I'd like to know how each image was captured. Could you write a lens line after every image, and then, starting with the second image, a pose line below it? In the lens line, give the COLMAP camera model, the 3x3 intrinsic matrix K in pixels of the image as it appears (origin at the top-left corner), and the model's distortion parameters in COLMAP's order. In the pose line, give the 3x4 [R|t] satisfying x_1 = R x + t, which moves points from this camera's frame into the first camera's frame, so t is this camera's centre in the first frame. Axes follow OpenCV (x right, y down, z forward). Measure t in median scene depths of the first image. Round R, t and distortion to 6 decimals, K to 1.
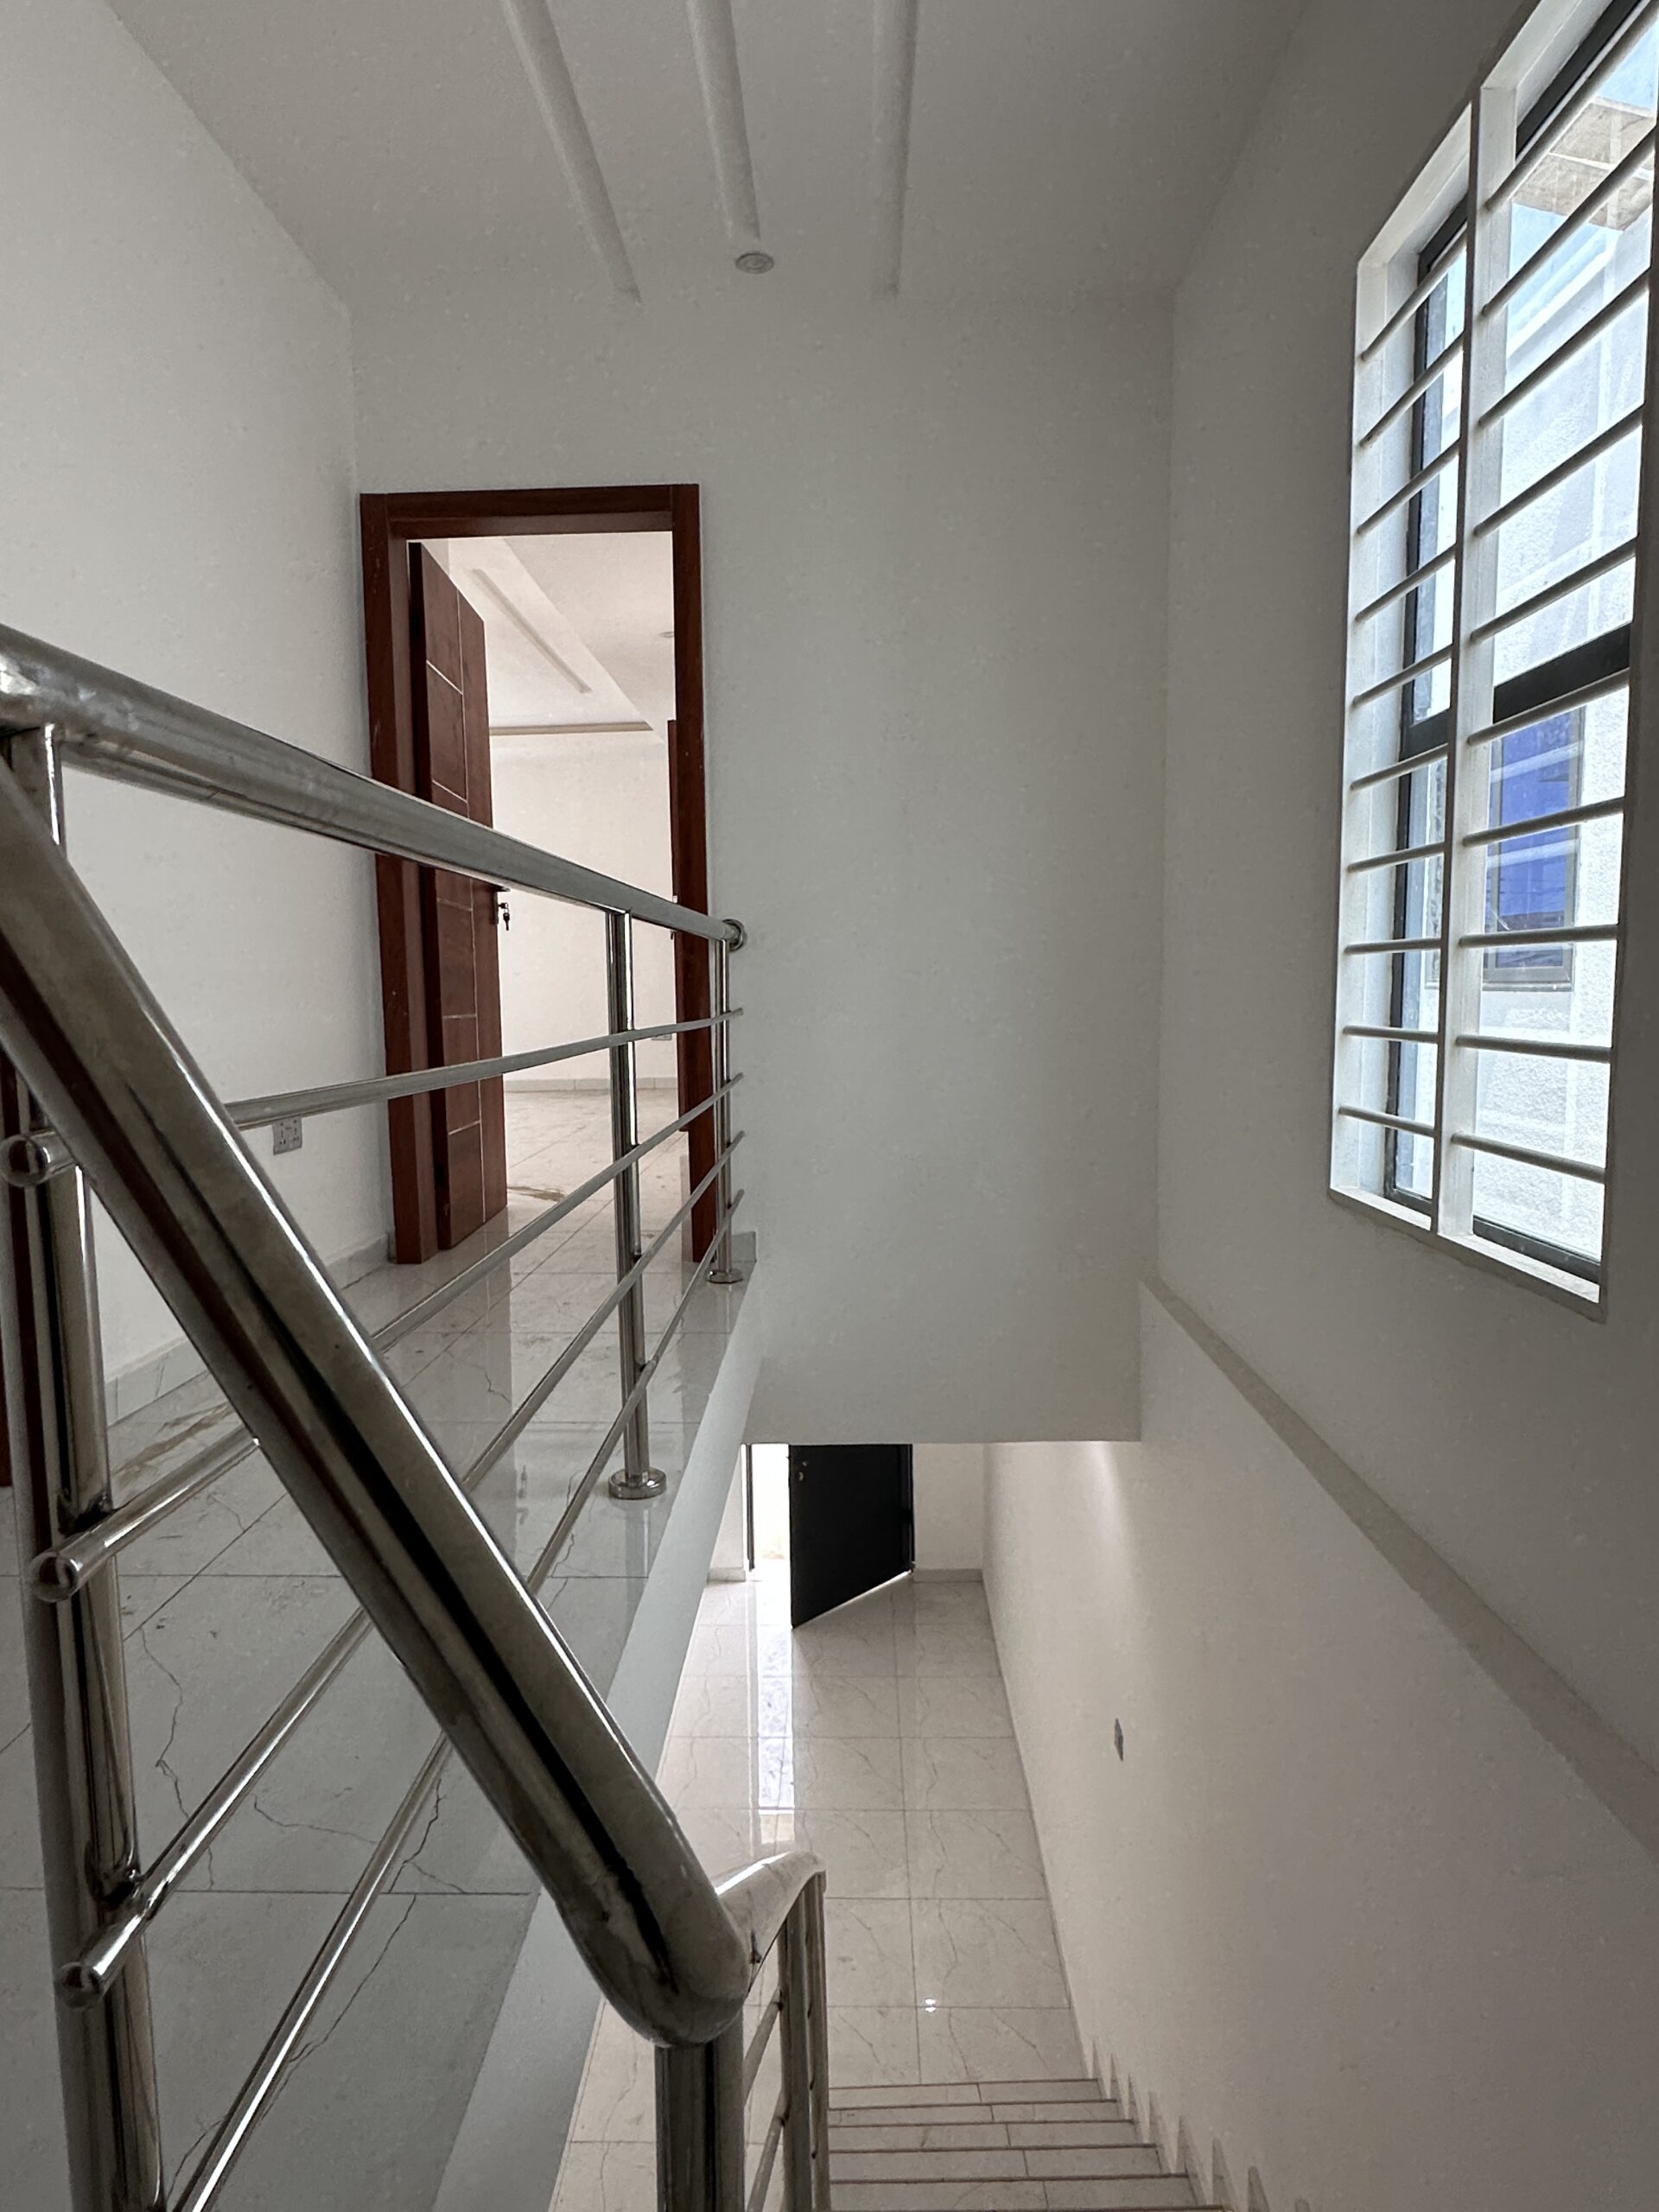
lens RADIAL K [[1302.0, 0, 829.5], [0, 1302.0, 1106.0], [0, 0, 1]] dist [-0.008630, -0.000959]
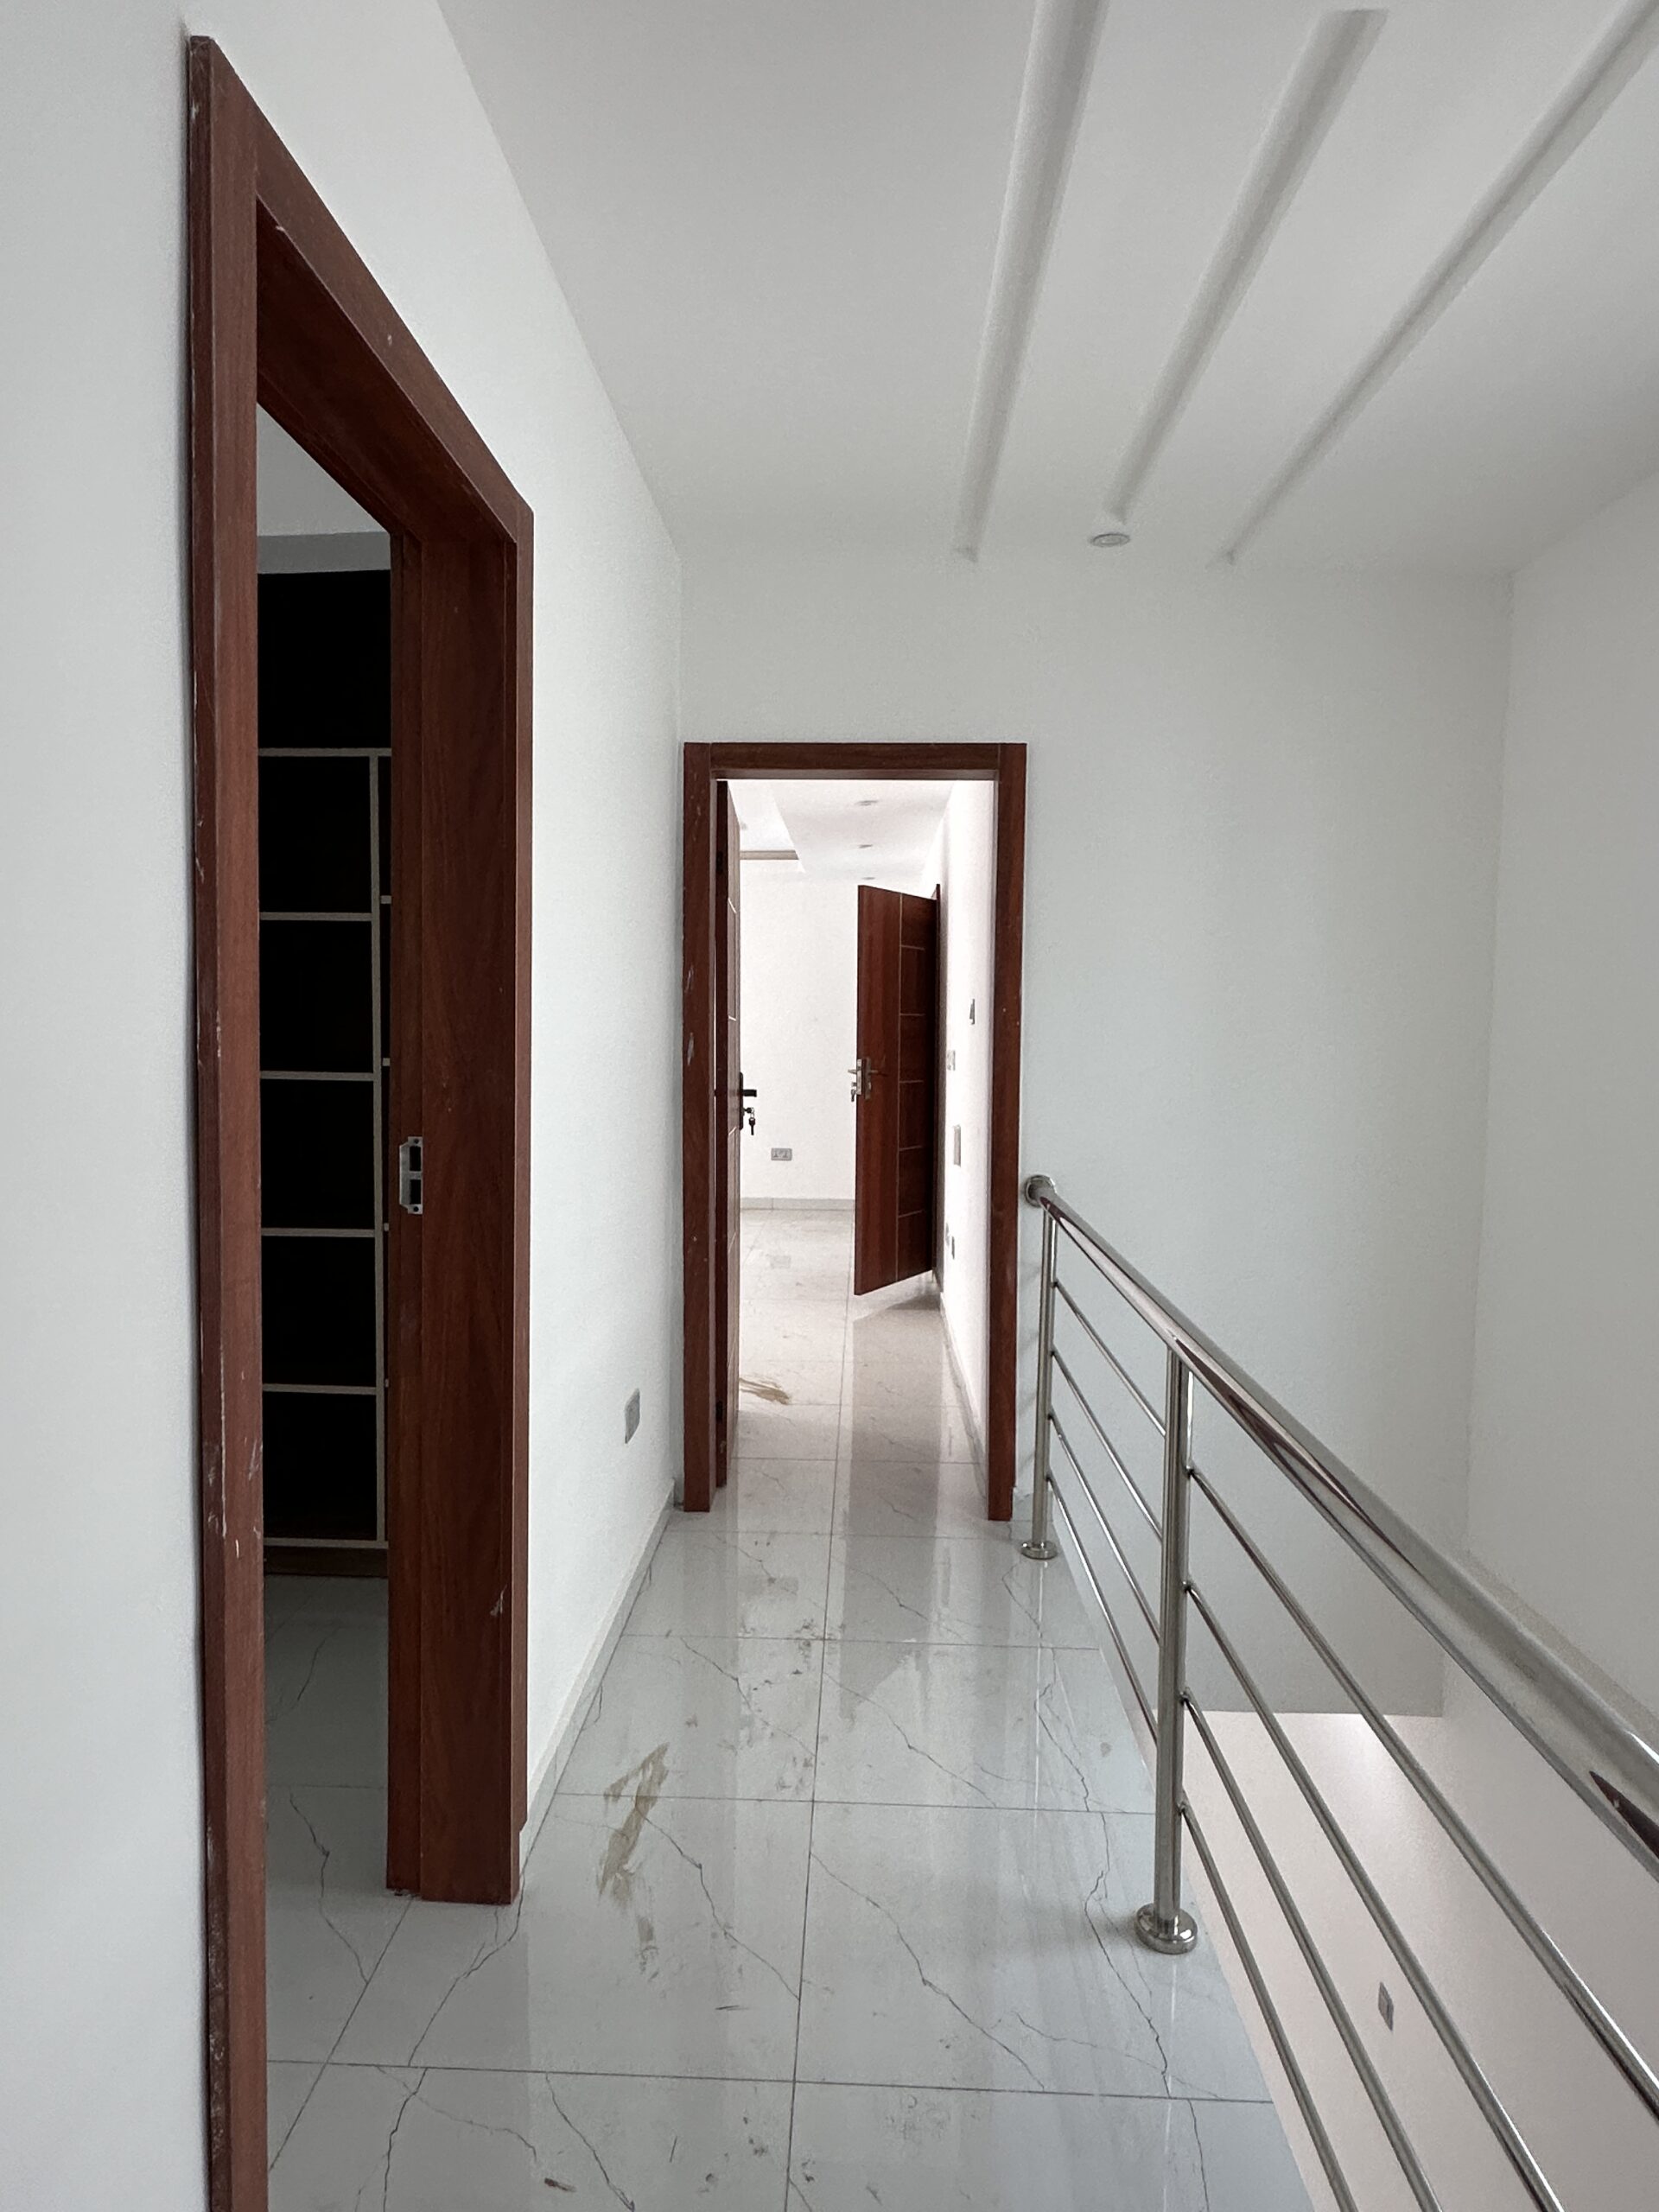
lens RADIAL K [[1311.7, 0, 829.5], [0, 1311.7, 1106.0], [0, 0, 1]] dist [-0.000981, -0.001257]
pose [[0.999648, 0.026280, -0.003598, -0.347608], [-0.026375, 0.999213, -0.029643, -0.241276], [0.002816, 0.029727, 0.999554, 0.004865]]
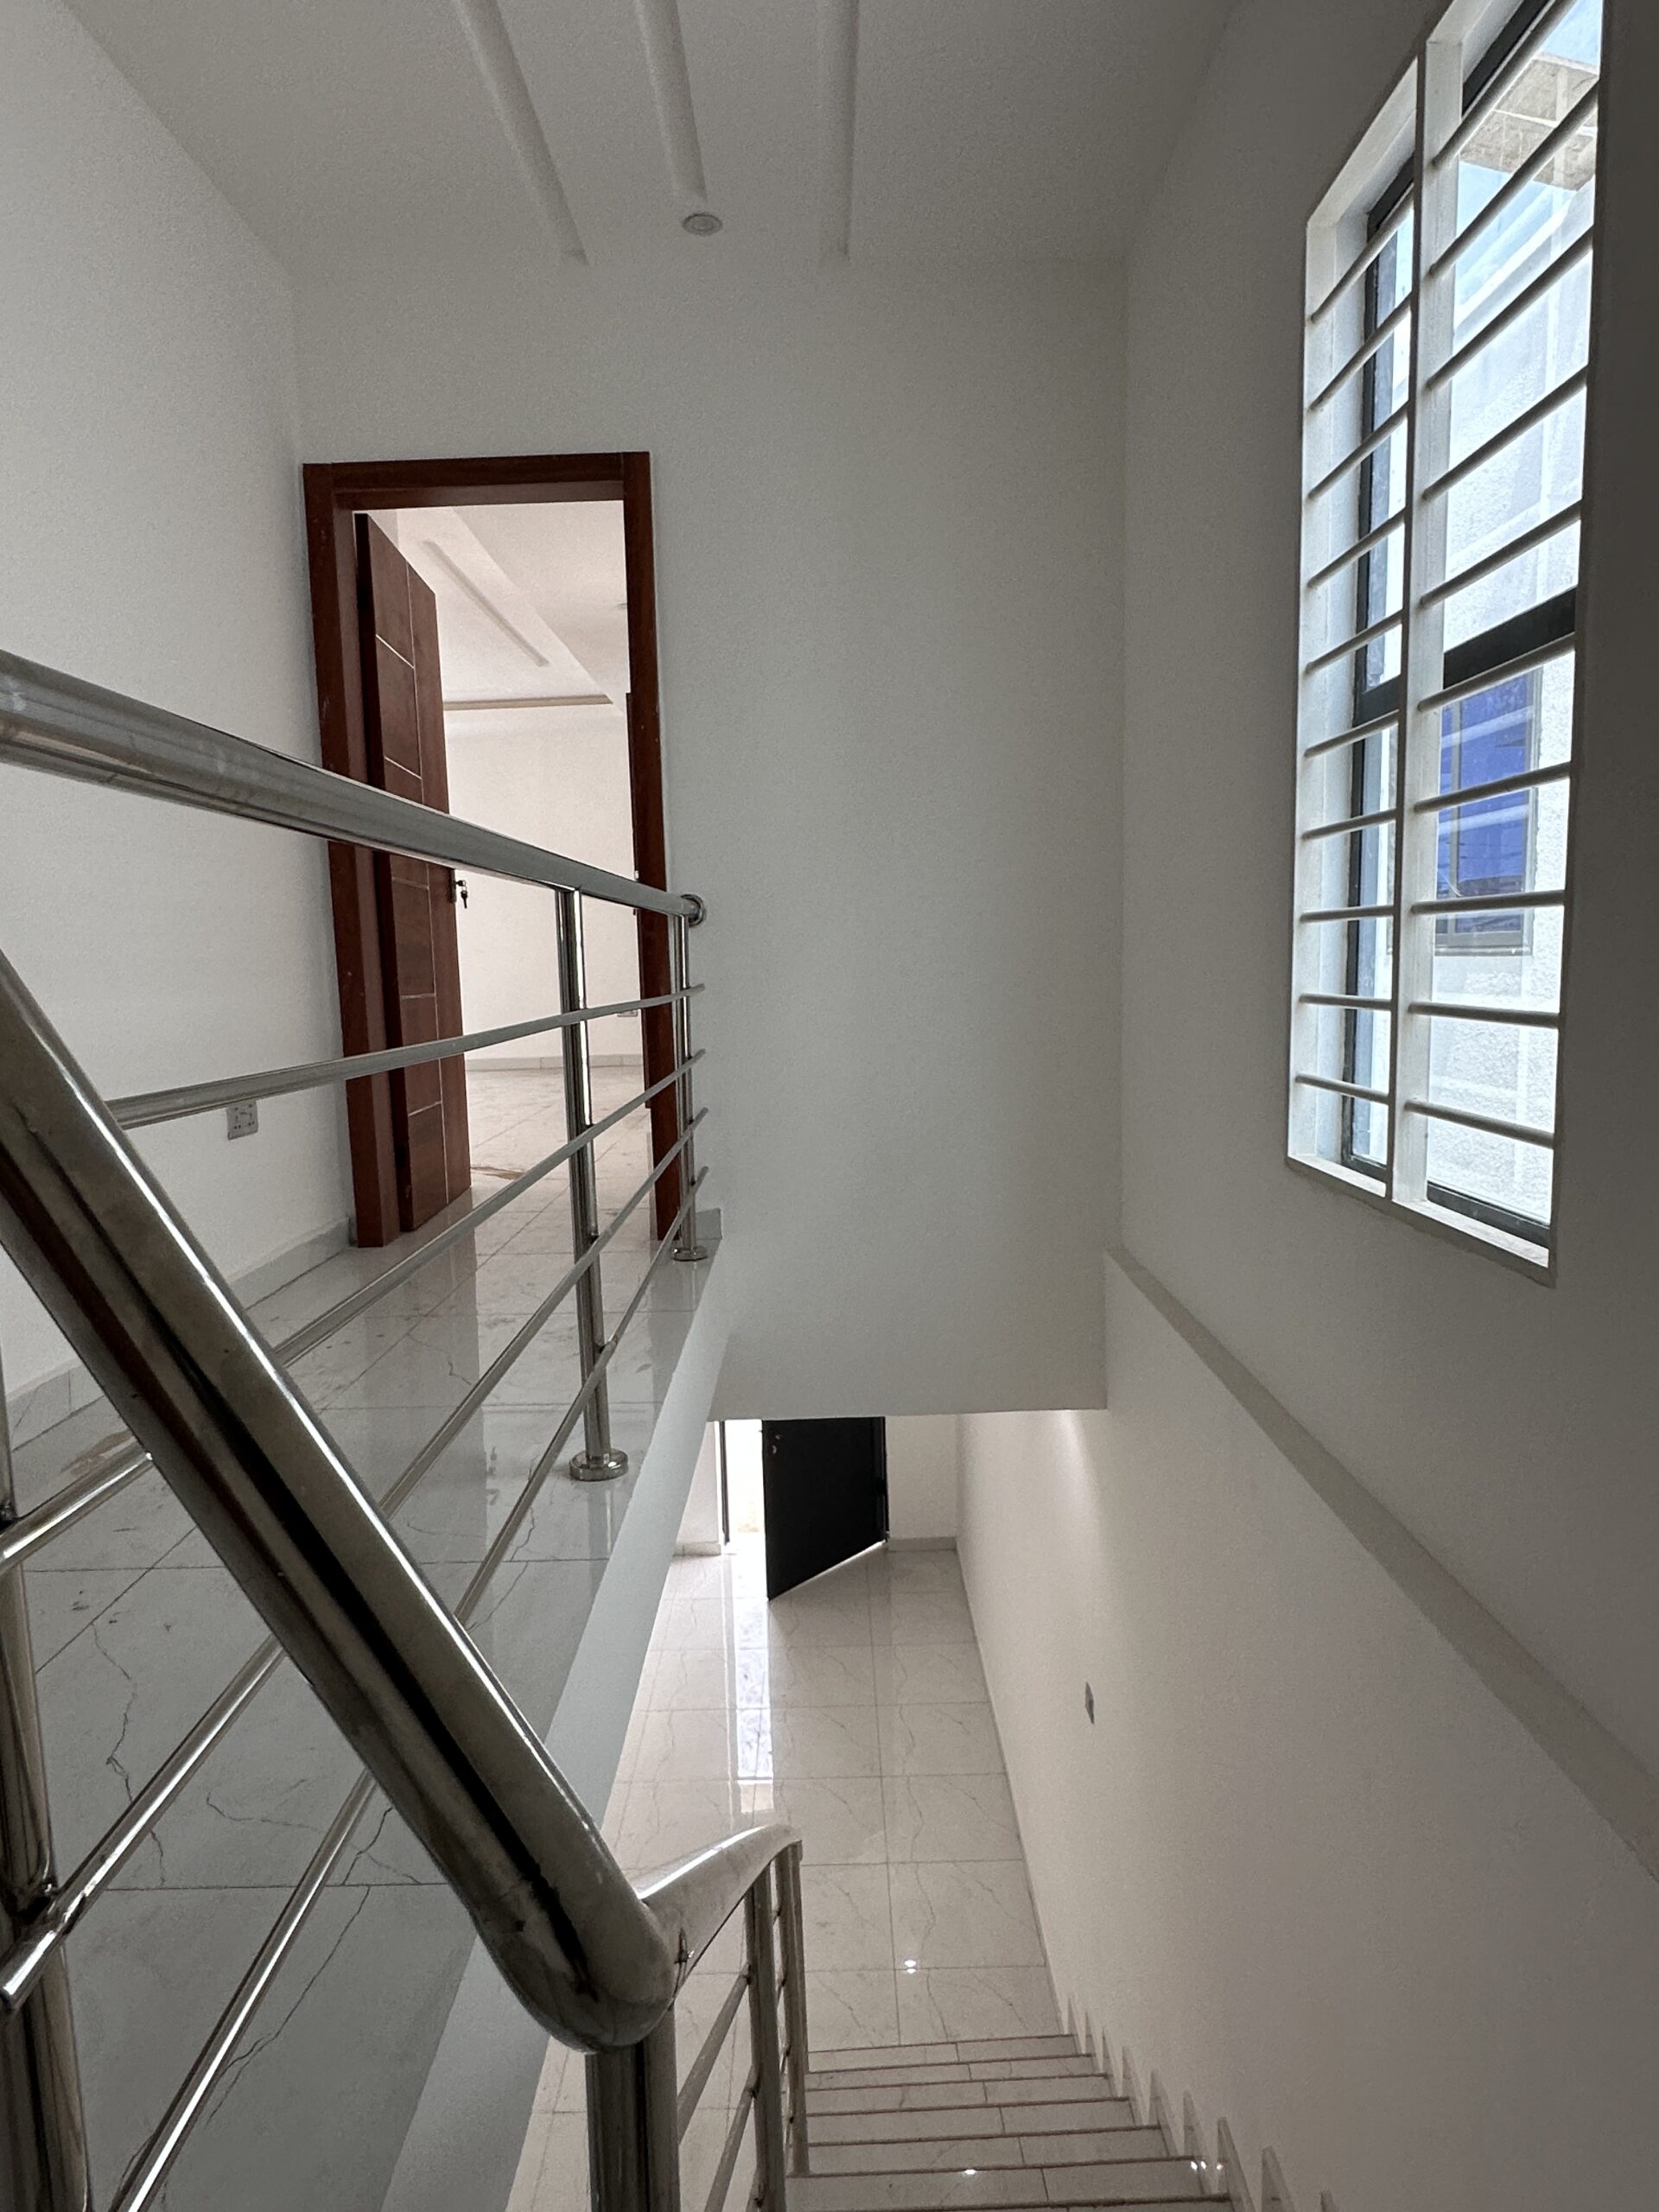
lens RADIAL K [[1302.0, 0, 829.5], [0, 1302.0, 1106.0], [0, 0, 1]] dist [-0.008630, -0.000959]
pose [[0.999607, -0.016274, 0.022829, 0.007370], [0.015805, 0.999664, 0.020539, -0.001442], [-0.023156, -0.020170, 0.999528, 0.004371]]
